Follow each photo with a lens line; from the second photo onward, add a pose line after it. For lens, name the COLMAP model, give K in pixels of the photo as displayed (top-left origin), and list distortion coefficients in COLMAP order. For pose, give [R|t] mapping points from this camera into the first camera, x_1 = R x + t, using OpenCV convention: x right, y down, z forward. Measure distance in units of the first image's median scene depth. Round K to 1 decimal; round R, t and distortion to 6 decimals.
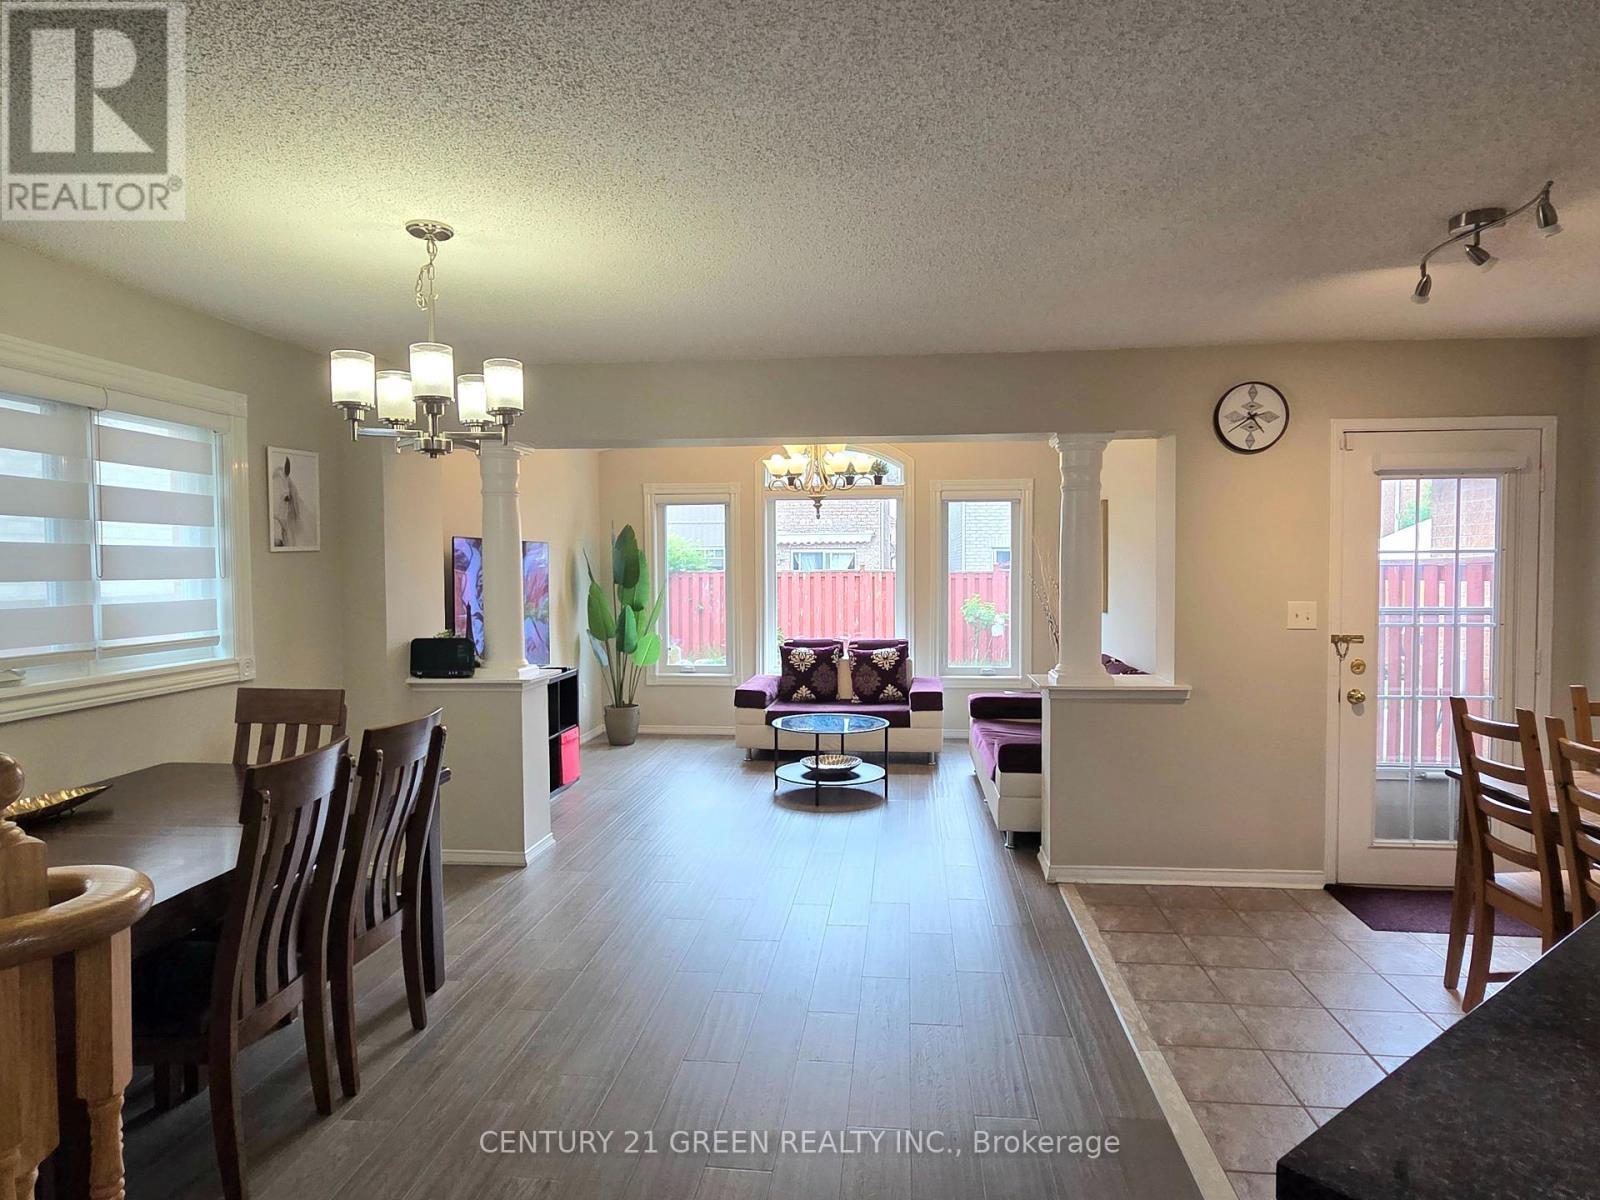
lens RADIAL K [[950.5, 0, 795.6], [0, 950.5, 594.7], [0, 0, 1]] dist [-0.002353, 0.000759]
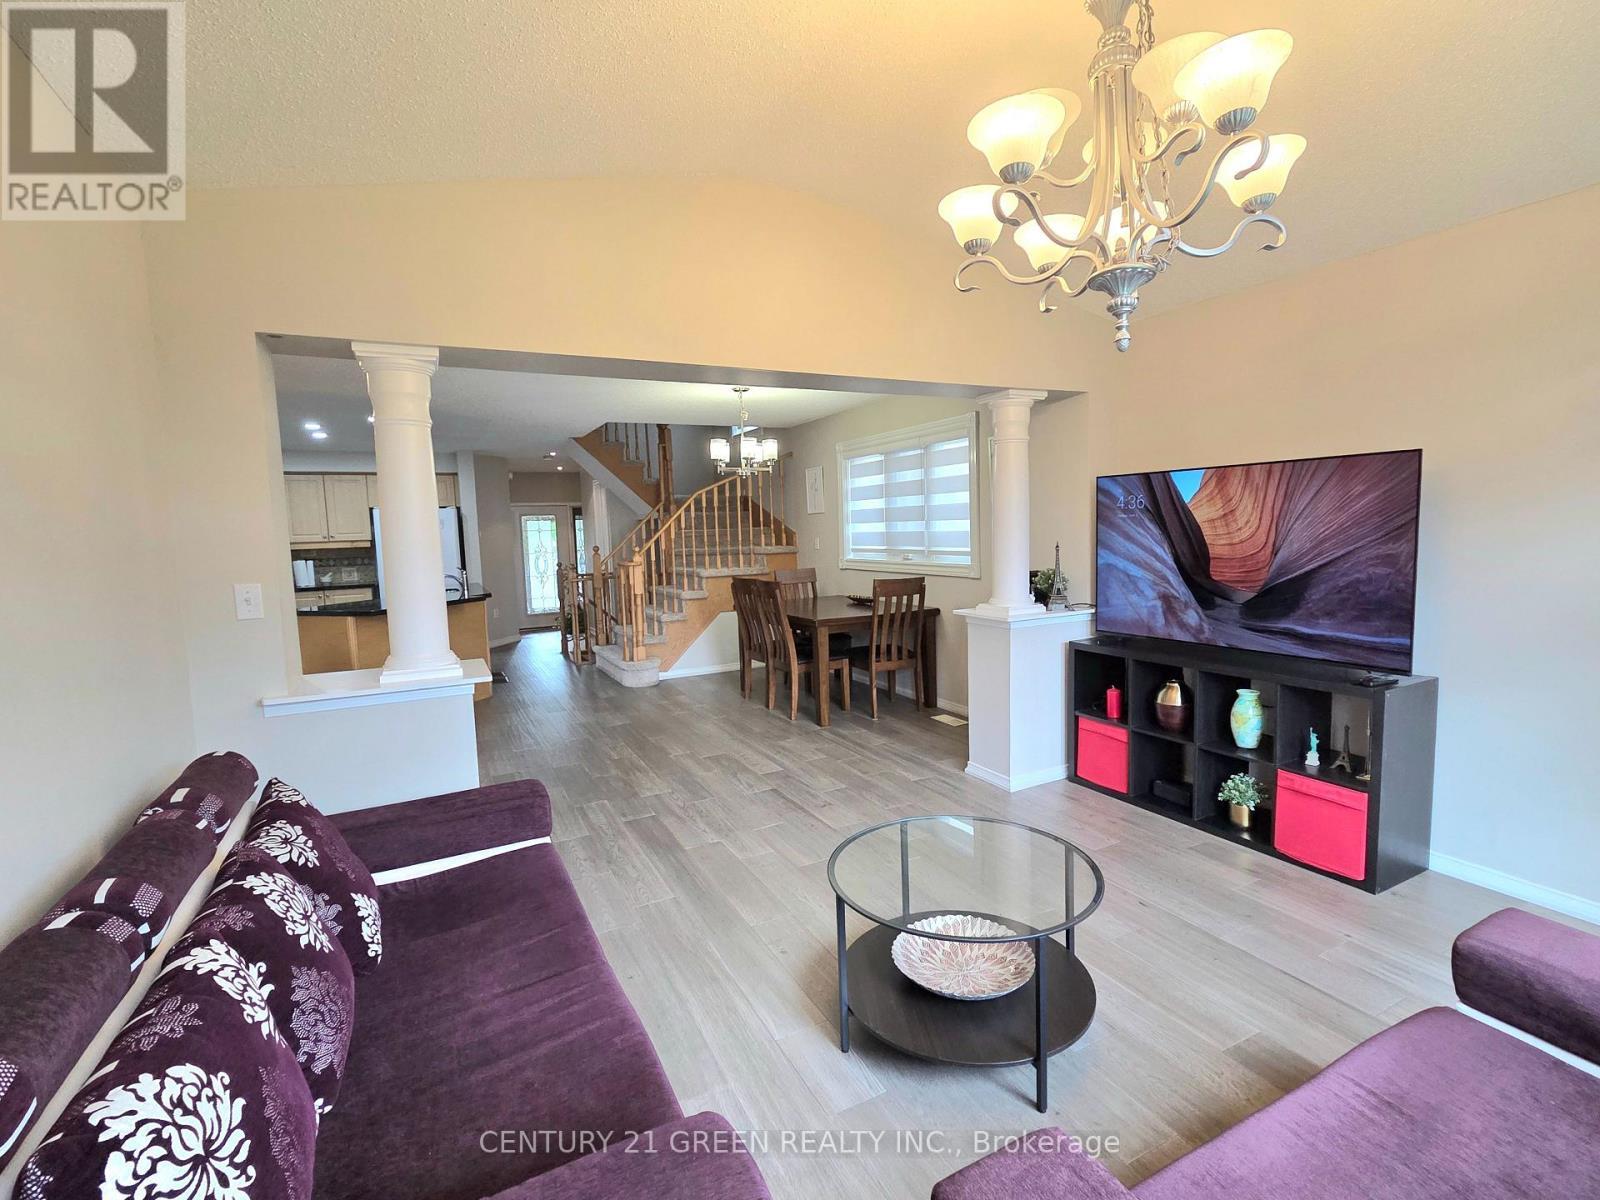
lens RADIAL K [[747.3, 0, 800.5], [0, 747.3, 595.4], [0, 0, 1]] dist [0.002387, 0.002793]
pose [[-0.831419, 0.097206, -0.547077, 0.363973], [0.034422, 0.991698, 0.123895, -0.048395], [0.554579, 0.084177, -0.827863, 1.607016]]
